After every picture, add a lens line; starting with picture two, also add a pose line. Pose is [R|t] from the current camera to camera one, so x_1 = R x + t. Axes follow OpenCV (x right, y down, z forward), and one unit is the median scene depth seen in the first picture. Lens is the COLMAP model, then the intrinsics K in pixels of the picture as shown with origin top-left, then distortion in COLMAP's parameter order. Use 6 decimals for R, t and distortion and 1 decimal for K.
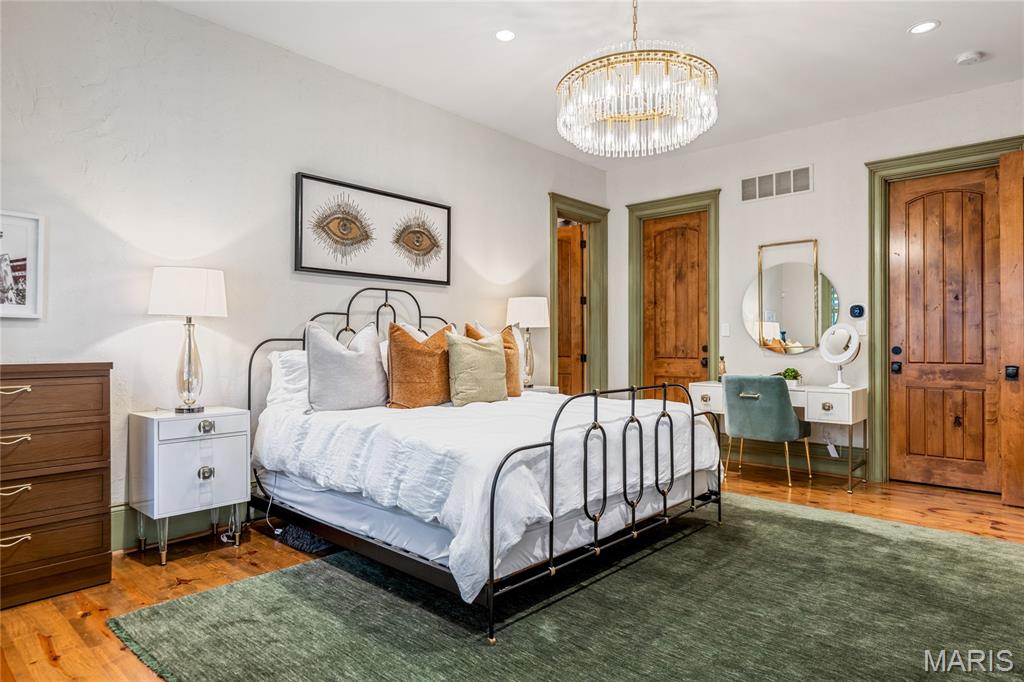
lens RADIAL K [[601.7, 0, 510.5], [0, 601.7, 338.5], [0, 0, 1]] dist [0.004390, -0.000050]
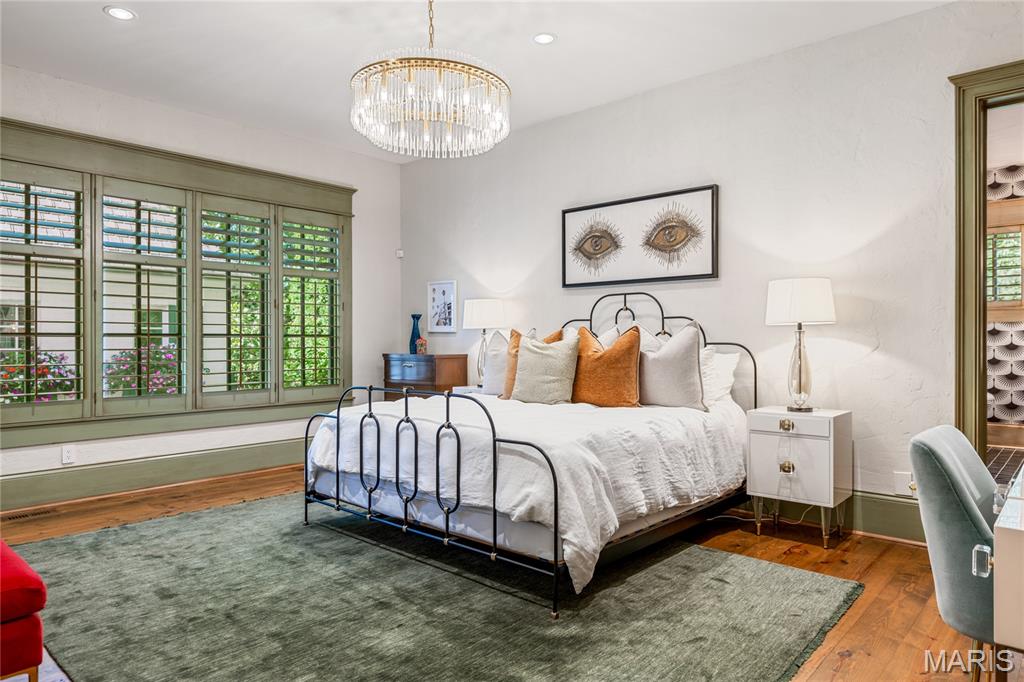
lens RADIAL K [[645.1, 0, 510.4], [0, 645.1, 342.3], [0, 0, 1]] dist [0.027824, 0.002508]
pose [[0.000707, 0.001722, -0.999998, 0.997839], [0.007615, 0.999970, 0.001727, -0.001657], [0.999971, -0.007616, 0.000694, 0.881049]]
